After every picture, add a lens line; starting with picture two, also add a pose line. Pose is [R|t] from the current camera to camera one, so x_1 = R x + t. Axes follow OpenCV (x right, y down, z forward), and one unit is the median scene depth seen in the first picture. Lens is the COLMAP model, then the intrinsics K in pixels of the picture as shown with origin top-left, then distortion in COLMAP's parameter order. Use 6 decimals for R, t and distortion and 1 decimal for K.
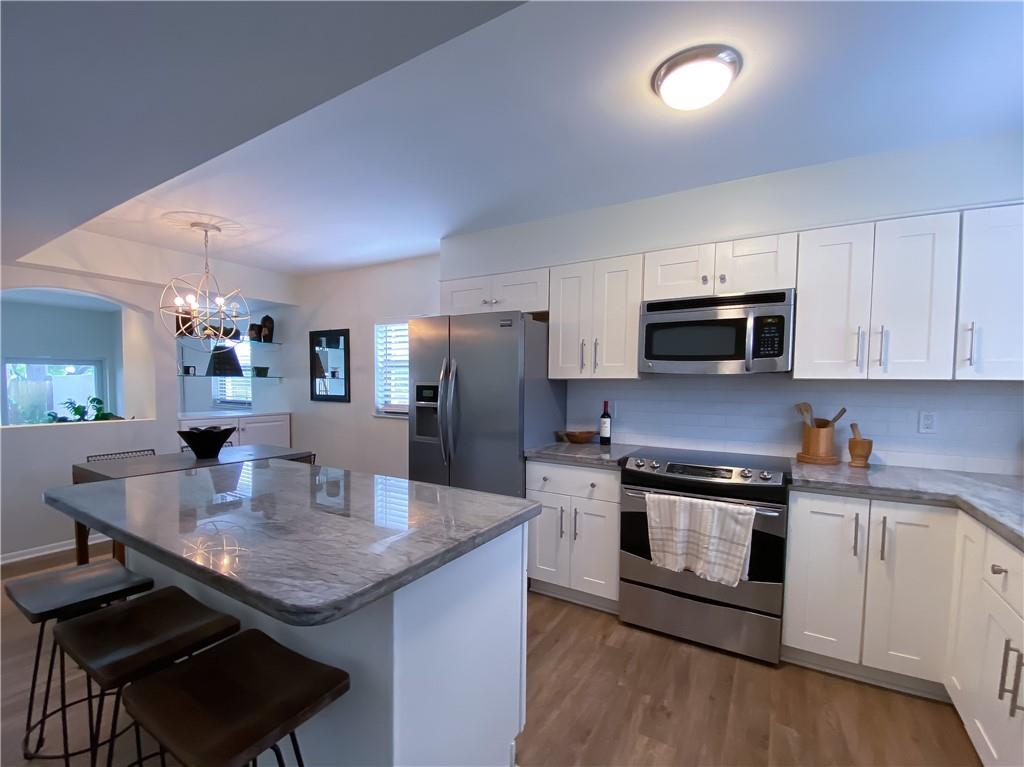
lens RADIAL K [[457.2, 0, 496.7], [0, 457.2, 408.7], [0, 0, 1]] dist [0.018362, -0.021541]
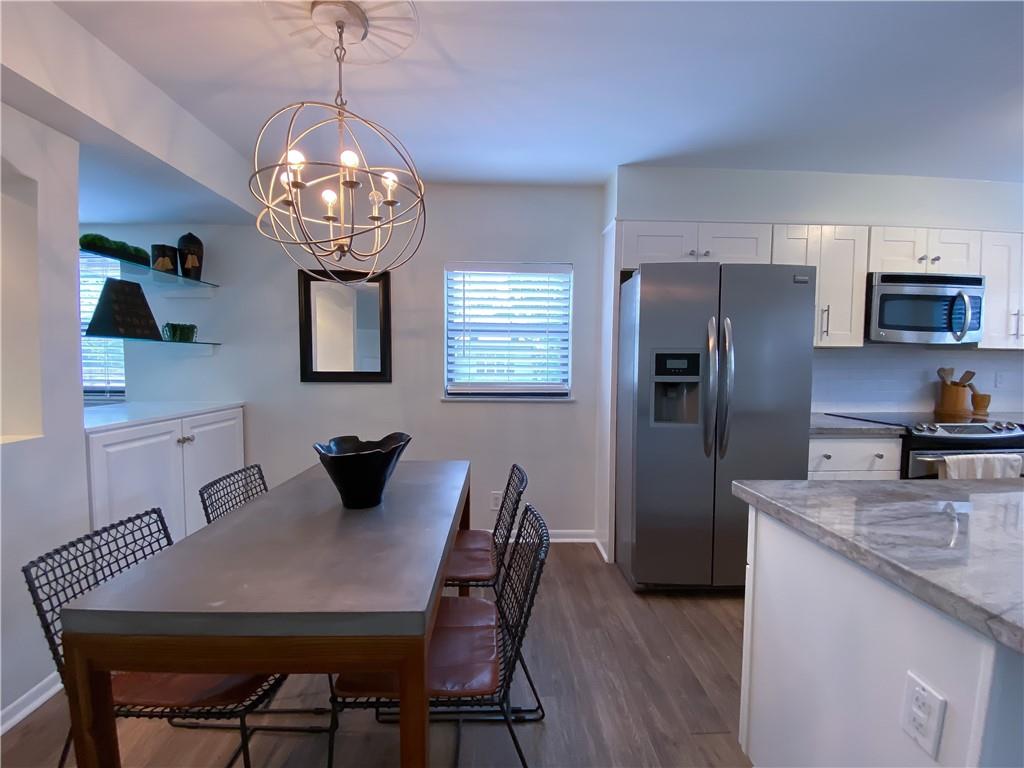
lens RADIAL K [[409.4, 0, 512.0], [0, 409.4, 384.0], [0, 0, 1]] dist [0.036681, -0.032387]
pose [[0.823442, -0.035647, 0.566279, -1.004926], [0.034821, 0.999318, 0.012271, -0.024263], [-0.566331, 0.009614, 0.824122, 0.792085]]
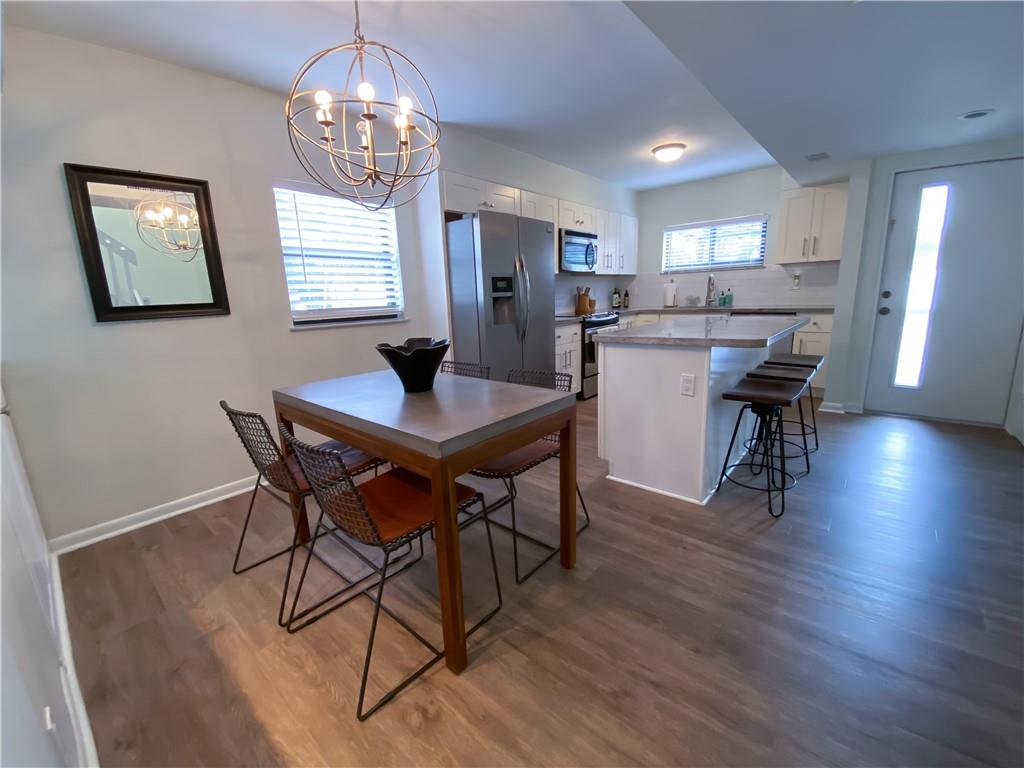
lens RADIAL K [[409.4, 0, 512.0], [0, 409.4, 384.0], [0, 0, 1]] dist [0.036681, -0.032387]
pose [[0.146095, -0.229976, 0.962168, -1.554958], [0.093782, 0.971443, 0.217953, -0.016382], [-0.984815, 0.058392, 0.163491, 1.095516]]
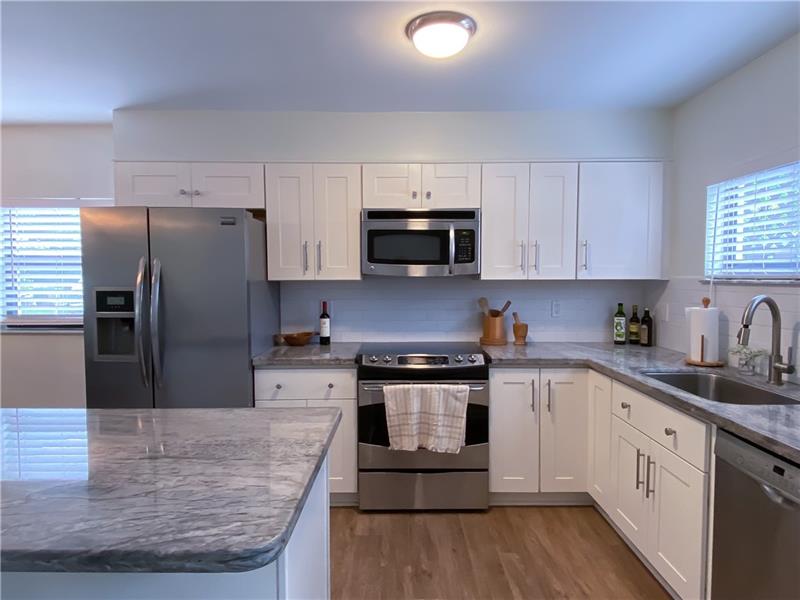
lens RADIAL K [[485.9, 0, 400.0], [0, 485.9, 300.0], [0, 0, 1]] dist [0.042784, -0.001662]
pose [[0.842831, -0.038136, 0.536826, -0.258977], [0.040330, 0.999157, 0.007660, -0.028076], [-0.536665, 0.015194, 0.843658, -0.008709]]
